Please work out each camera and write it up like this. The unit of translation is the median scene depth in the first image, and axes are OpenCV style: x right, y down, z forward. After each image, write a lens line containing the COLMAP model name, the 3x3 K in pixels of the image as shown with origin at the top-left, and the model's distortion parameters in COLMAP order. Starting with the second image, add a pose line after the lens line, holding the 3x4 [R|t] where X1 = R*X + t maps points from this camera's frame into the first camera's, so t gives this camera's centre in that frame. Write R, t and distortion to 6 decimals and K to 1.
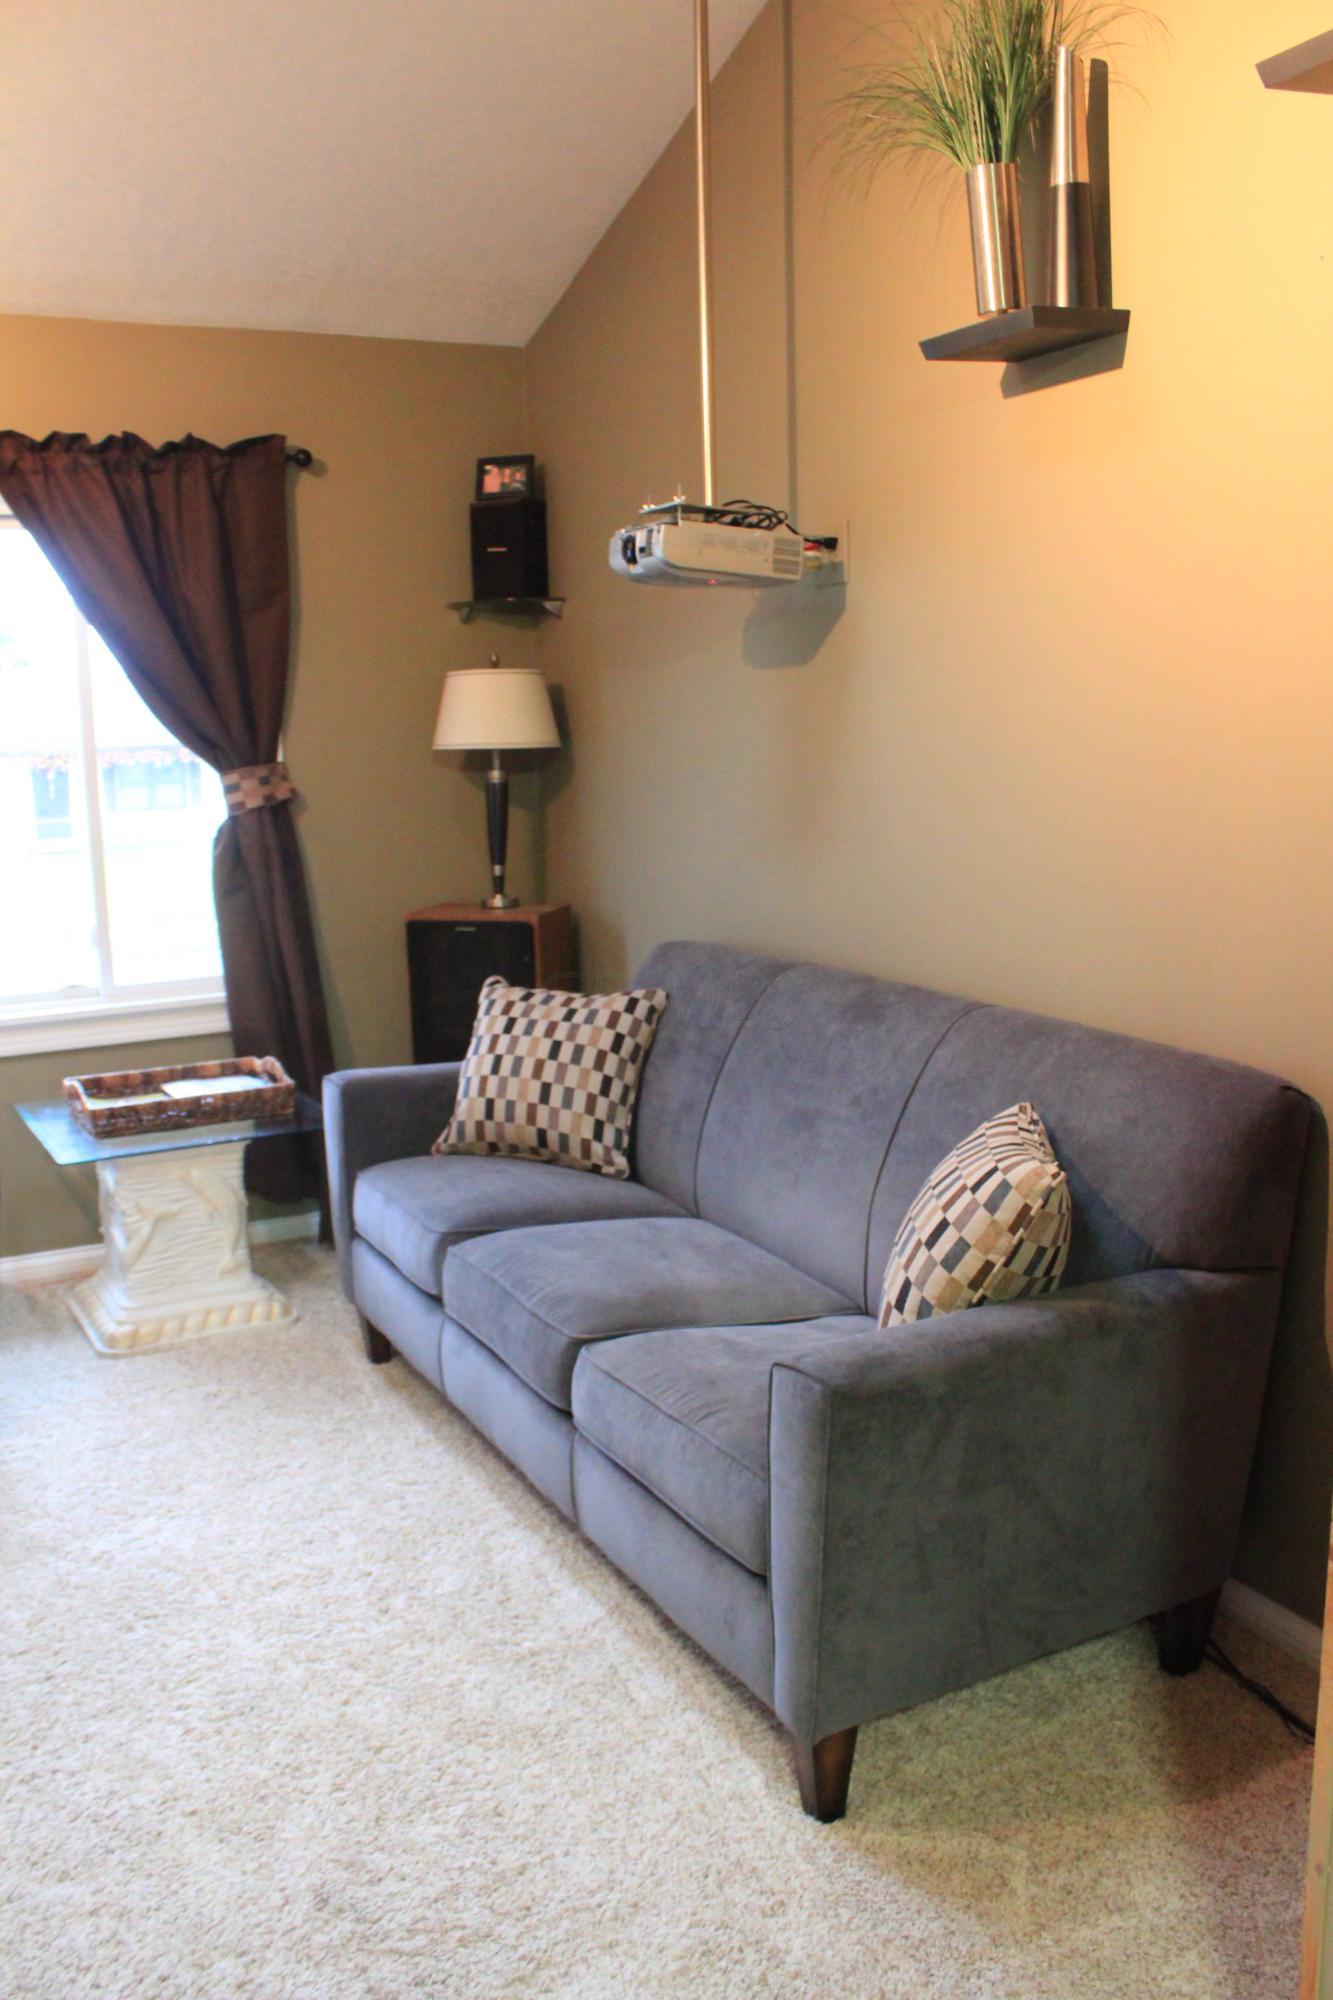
lens RADIAL K [[1701.3, 0, 673.3], [0, 1701.3, 987.8], [0, 0, 1]] dist [-0.152042, 0.122192]
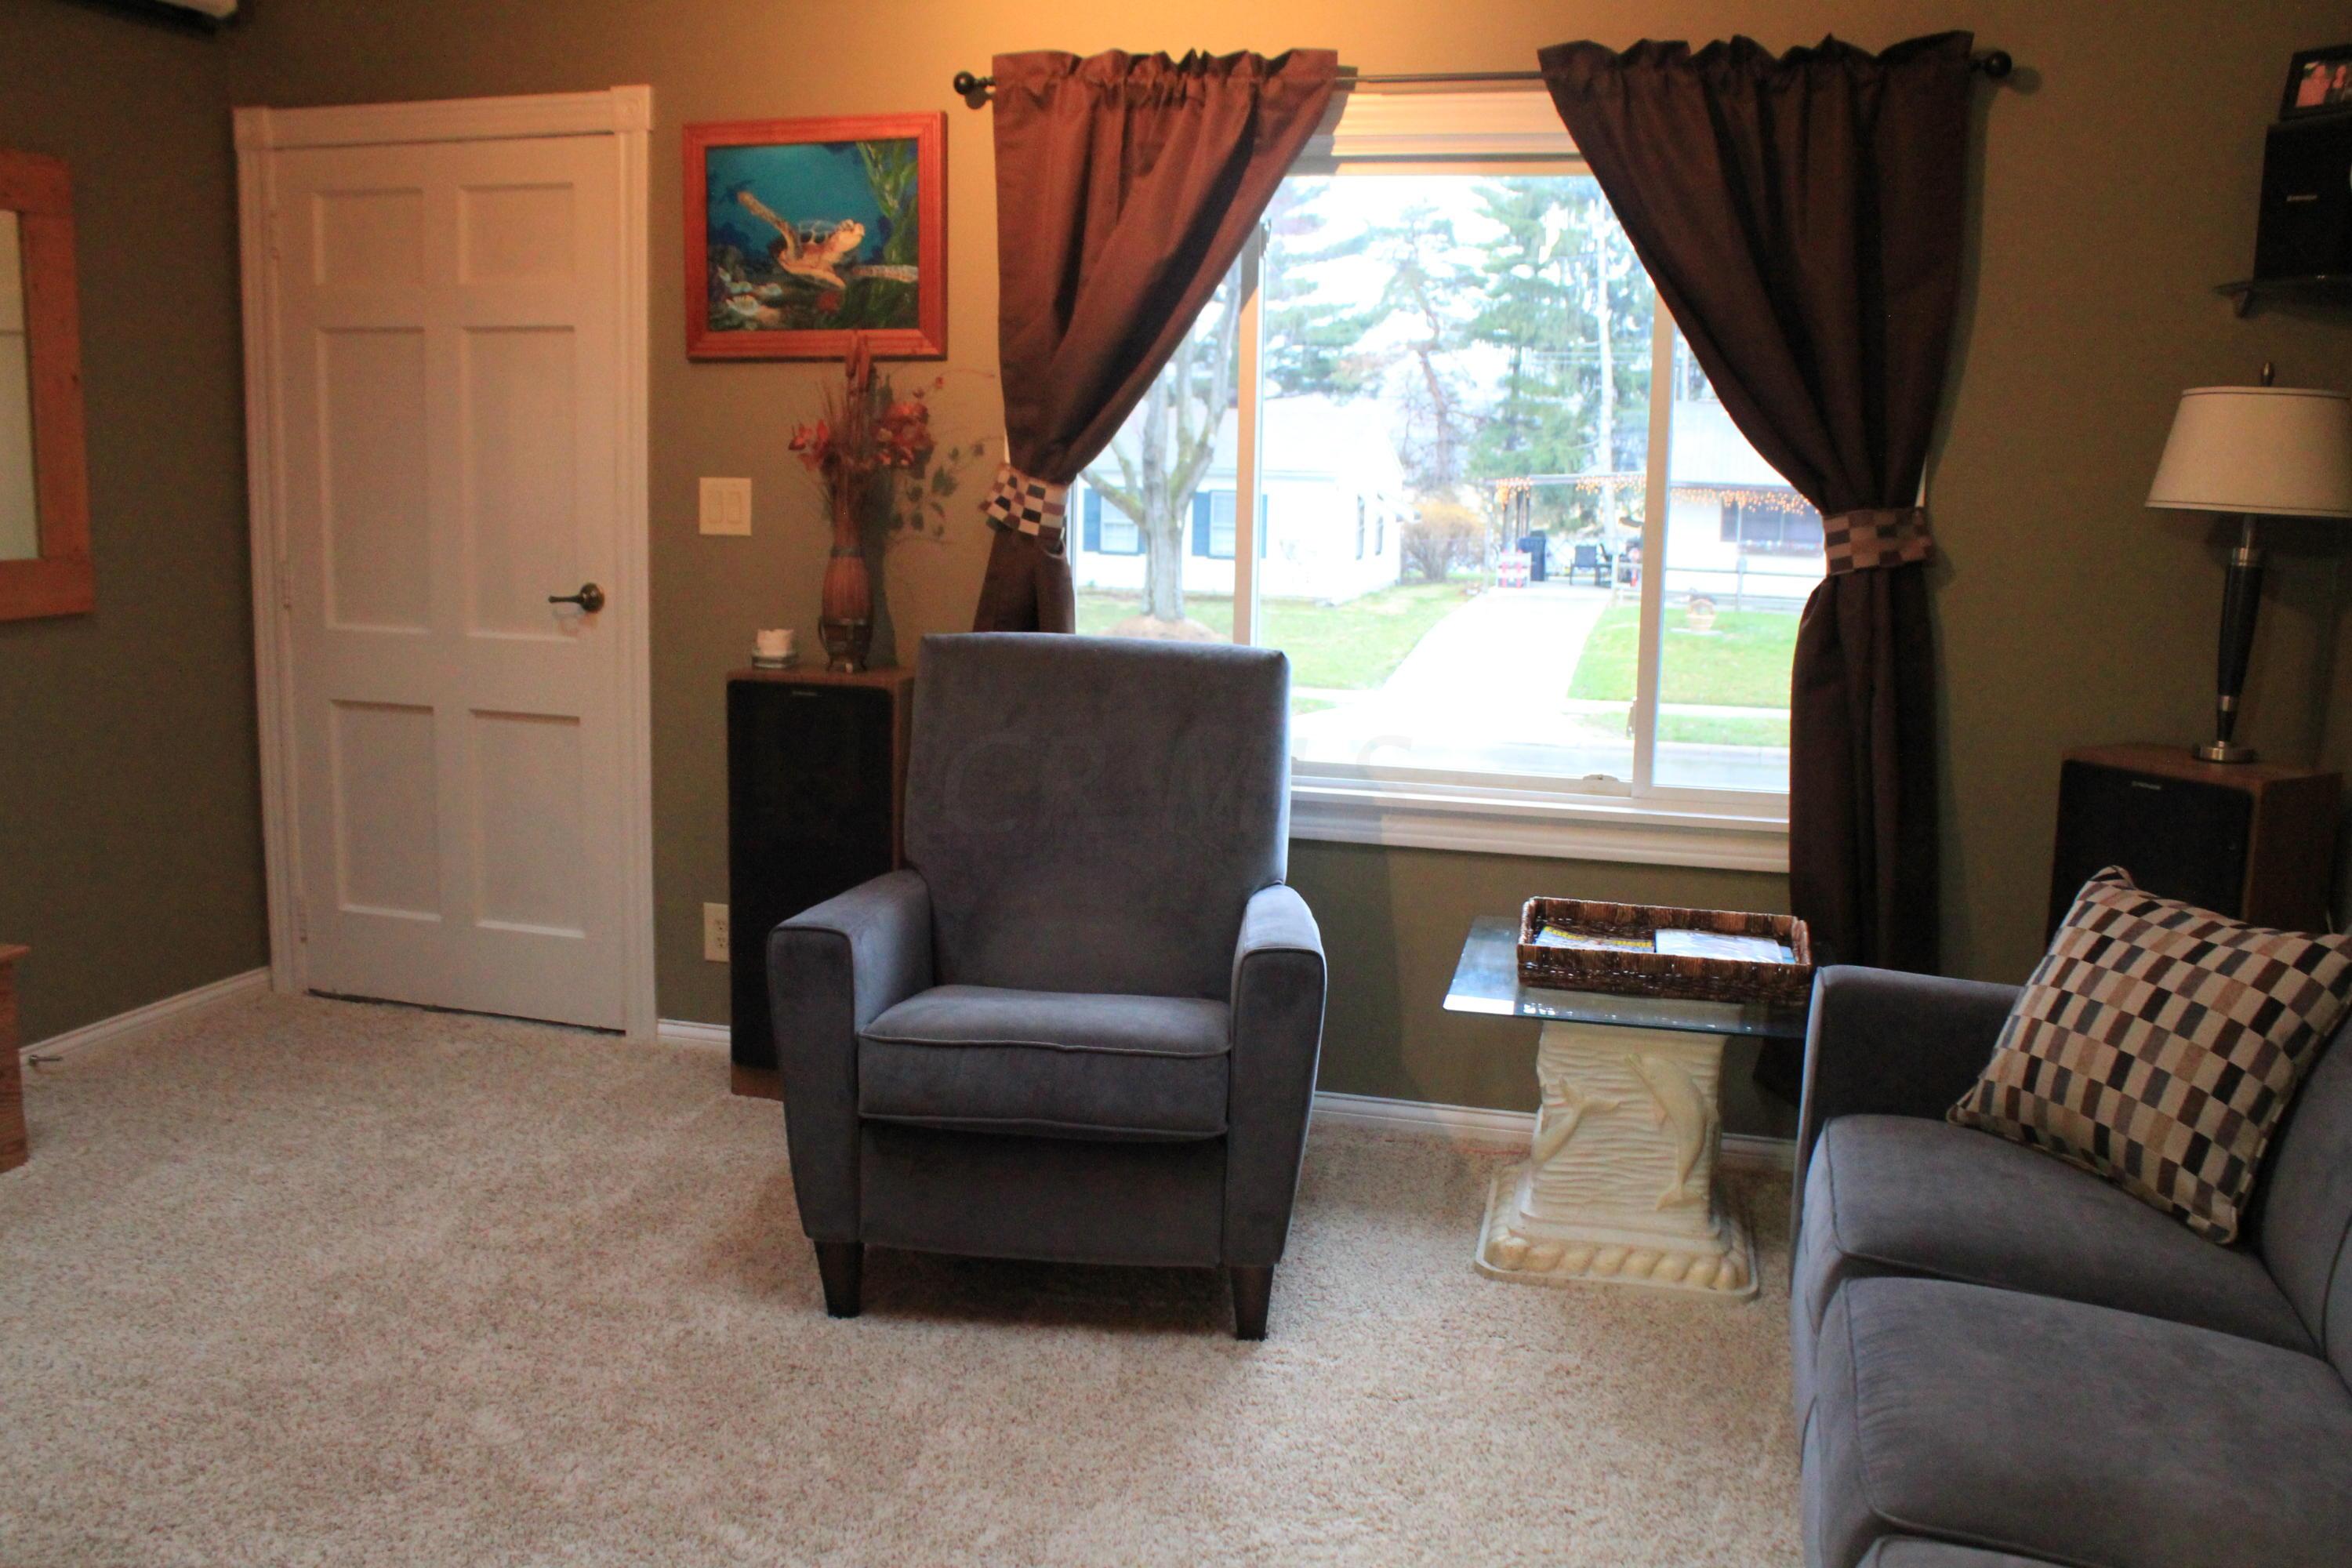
lens RADIAL K [[2000.7, 0, 1162.6], [0, 2000.7, 790.8], [0, 0, 1]] dist [-0.152042, 0.122192]
pose [[0.730734, 0.155894, -0.664624, 0.107148], [-0.150103, 0.986442, 0.066346, -0.028232], [0.665956, 0.051281, 0.744227, 0.219701]]
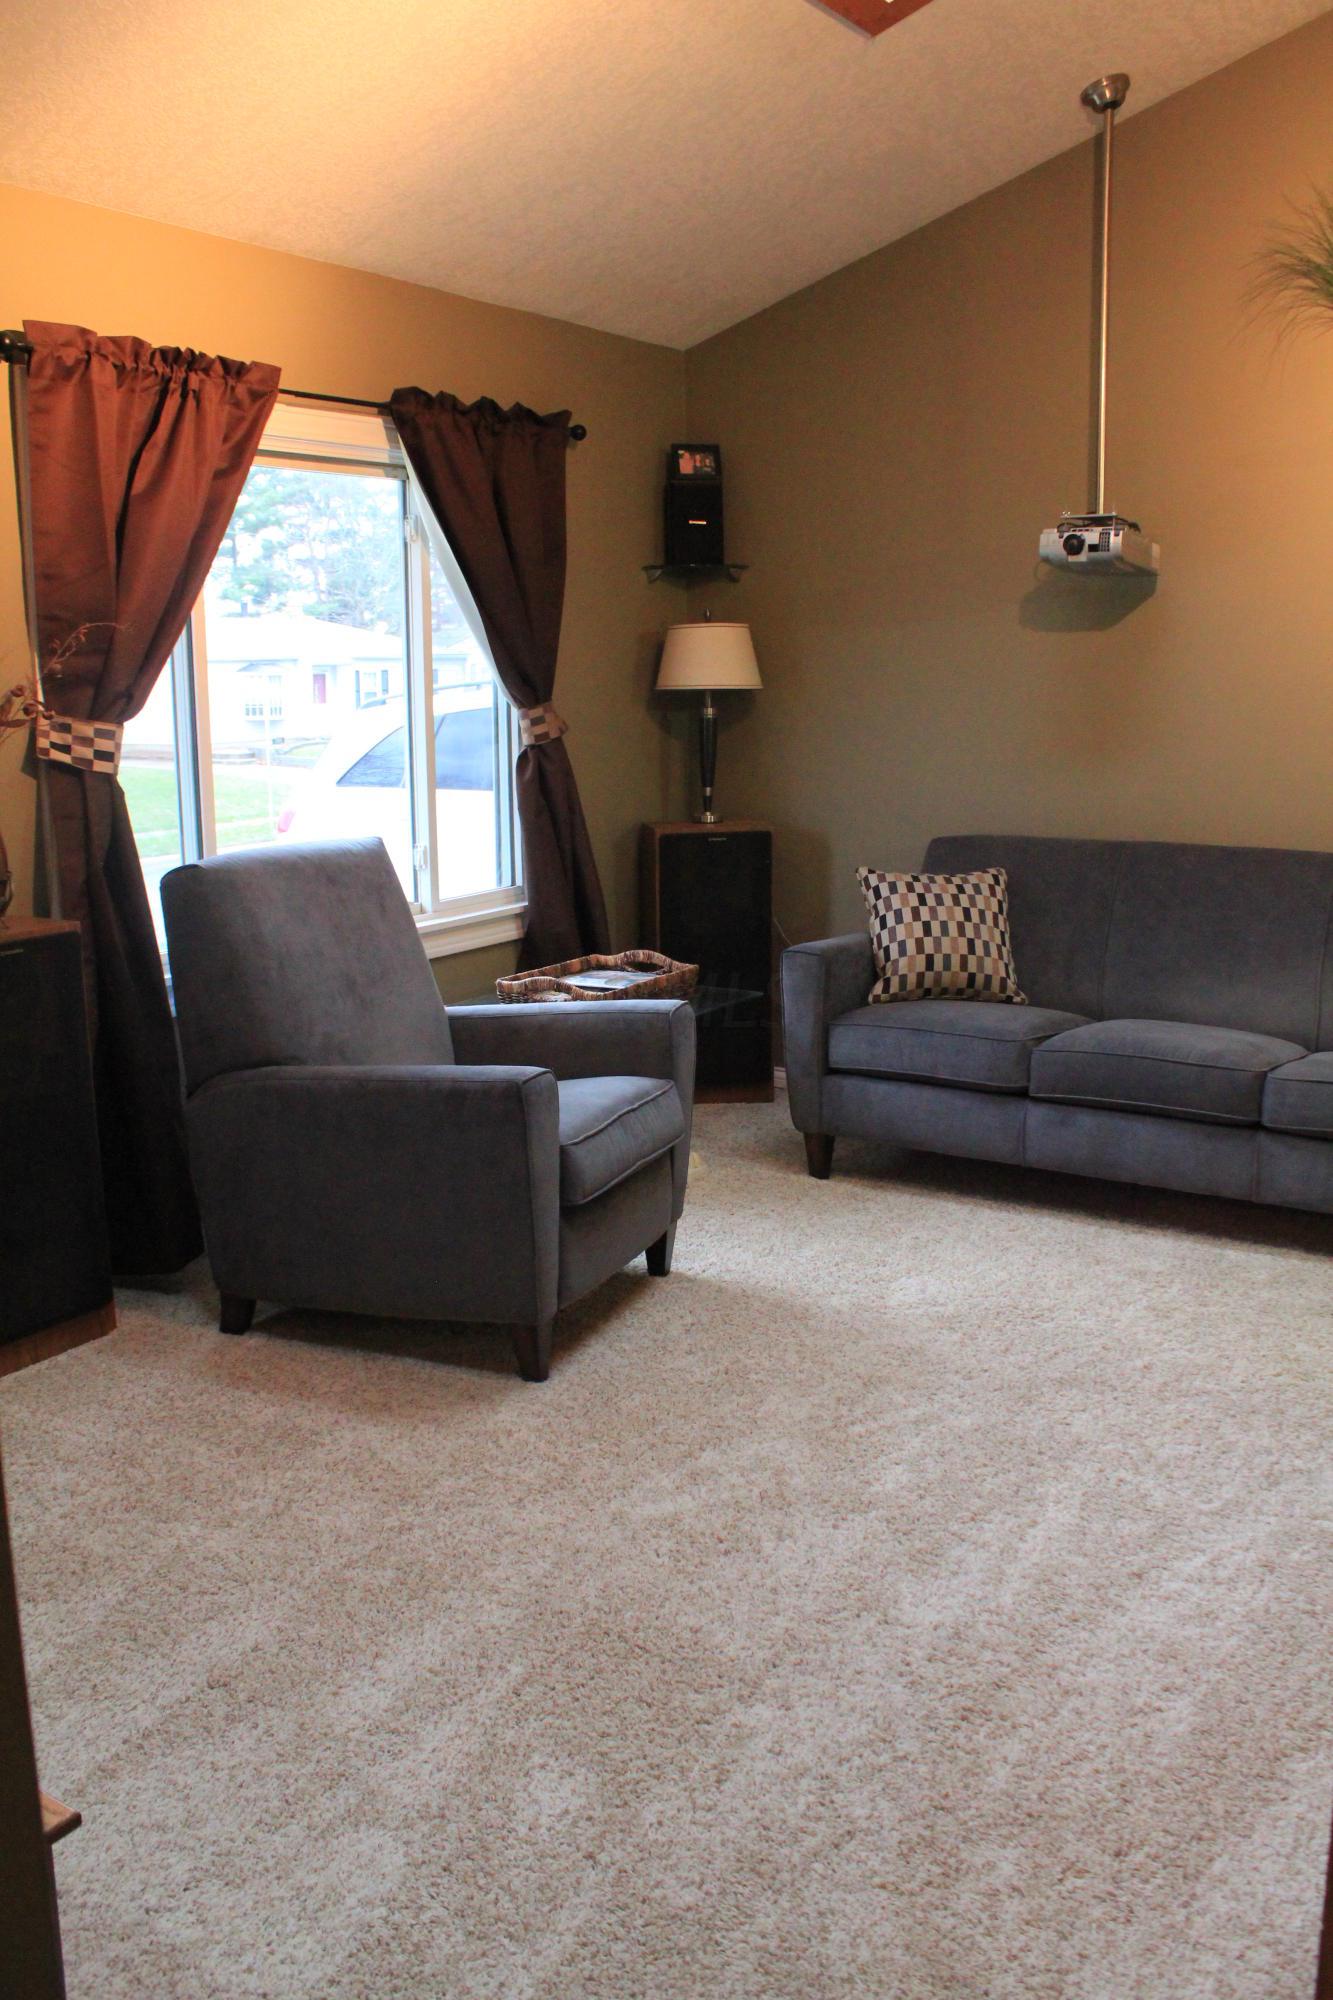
lens RADIAL K [[1701.3, 0, 675.5], [0, 1701.3, 1005.2], [0, 0, 1]] dist [-0.152042, 0.122192]
pose [[0.873579, -0.081737, 0.479769, -0.817551], [0.067527, 0.996618, 0.046834, 0.026934], [-0.481975, -0.008515, 0.876144, -0.045279]]
